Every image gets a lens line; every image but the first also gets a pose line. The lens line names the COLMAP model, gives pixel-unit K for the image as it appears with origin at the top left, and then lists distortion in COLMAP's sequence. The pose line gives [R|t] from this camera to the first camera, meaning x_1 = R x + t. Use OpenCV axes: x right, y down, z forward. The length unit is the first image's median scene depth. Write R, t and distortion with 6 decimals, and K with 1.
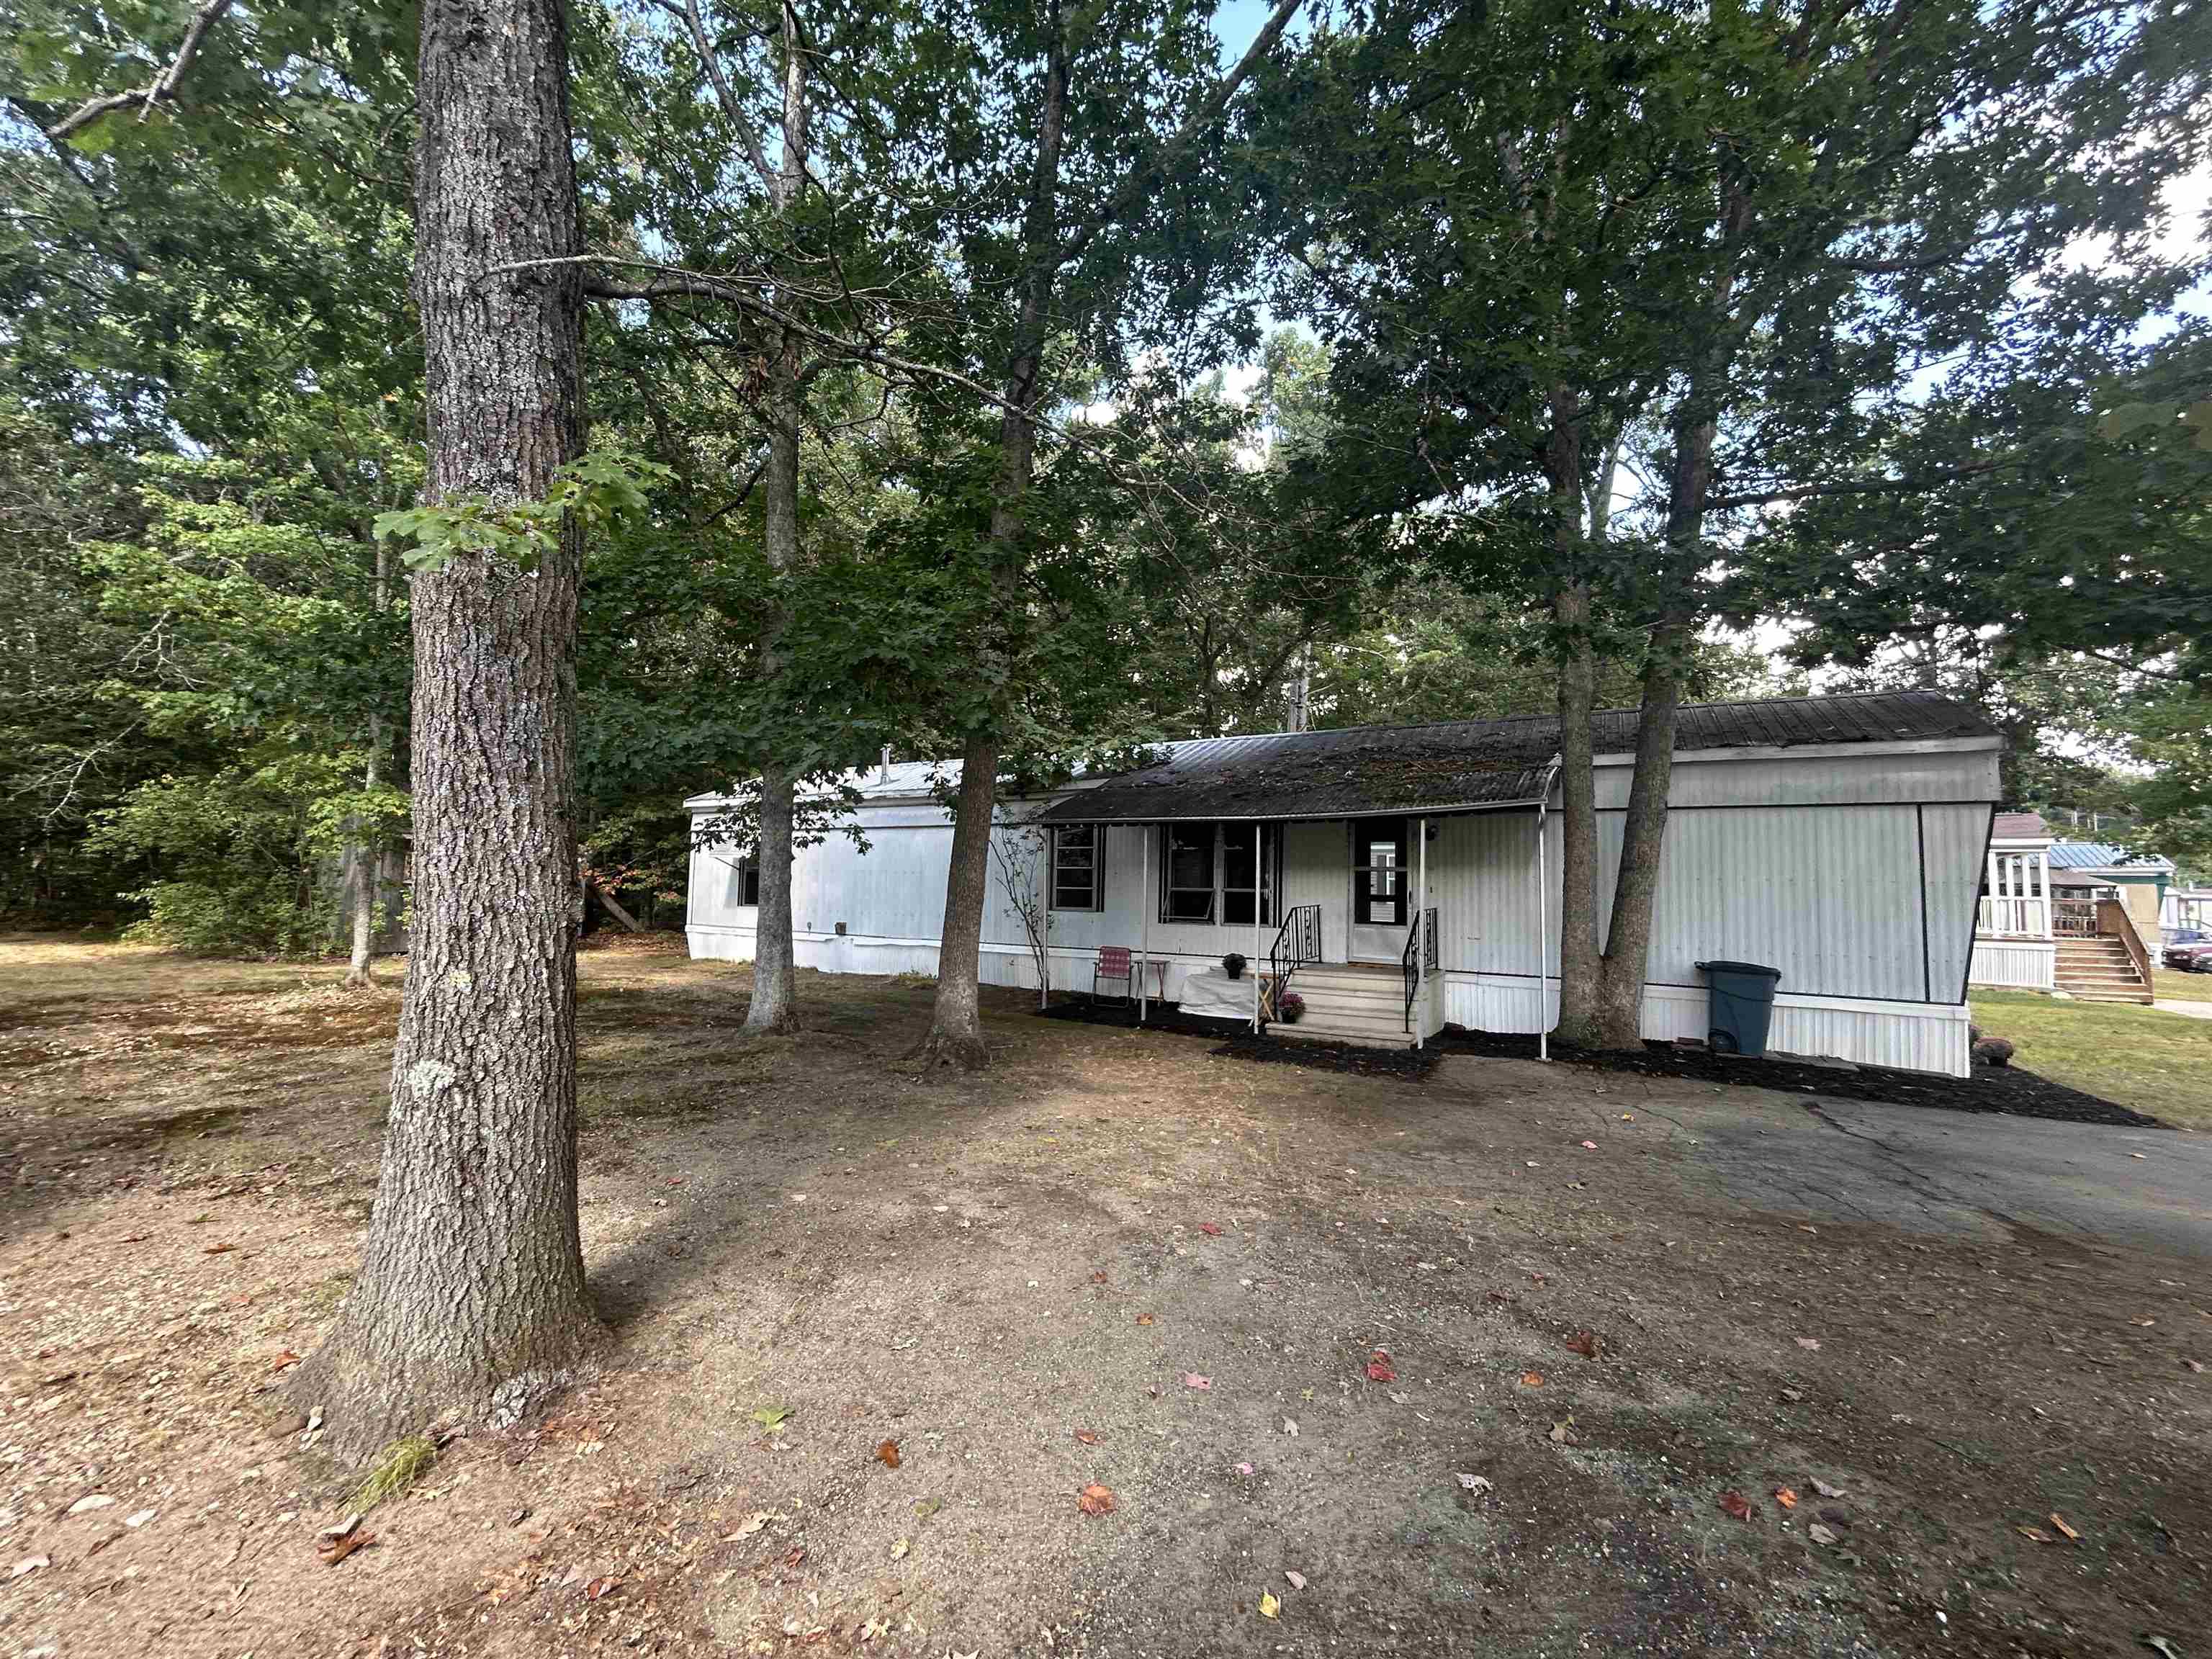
lens RADIAL K [[897.0, 0, 1106.1], [0, 897.0, 830.5], [0, 0, 1]] dist [-0.003208, 0.001576]
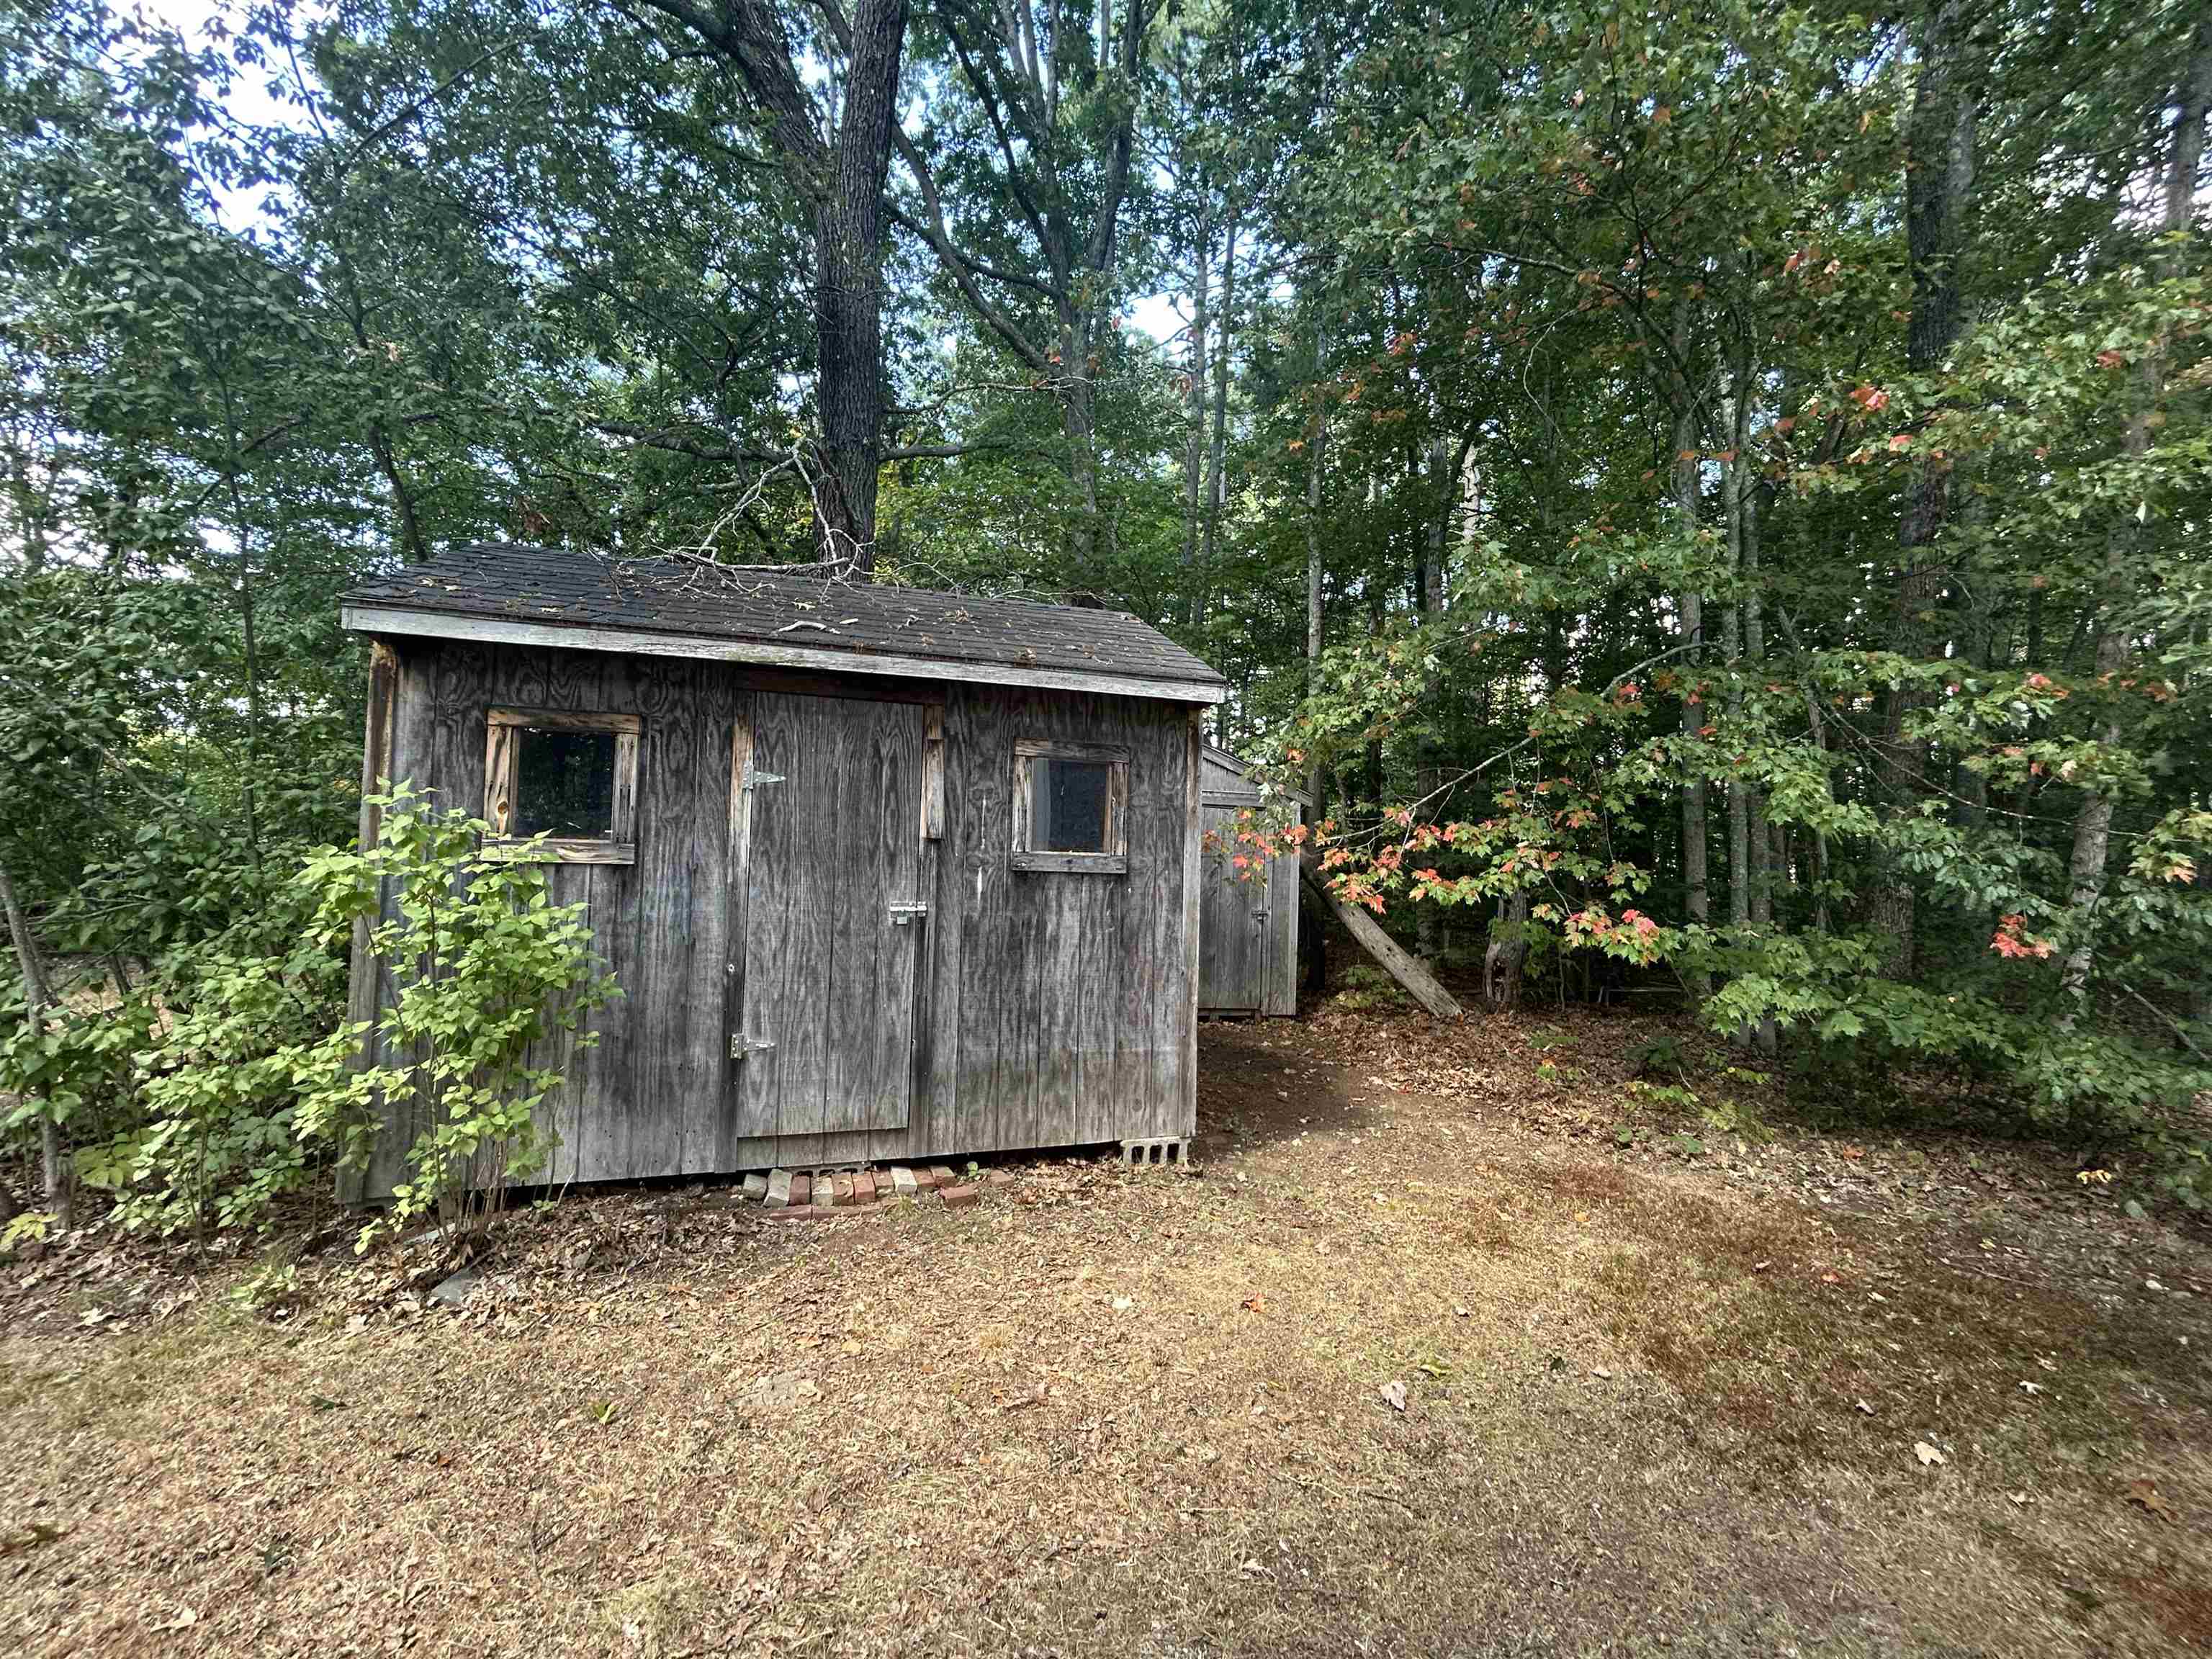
lens RADIAL K [[897.0, 0, 1106.0], [0, 897.0, 826.8], [0, 0, 1]] dist [-0.003208, 0.001576]
pose [[0.730553, -0.037195, -0.681842, -0.411359], [0.043160, 0.999034, -0.008255, 0.041400], [0.681491, -0.023398, 0.731453, 0.717710]]
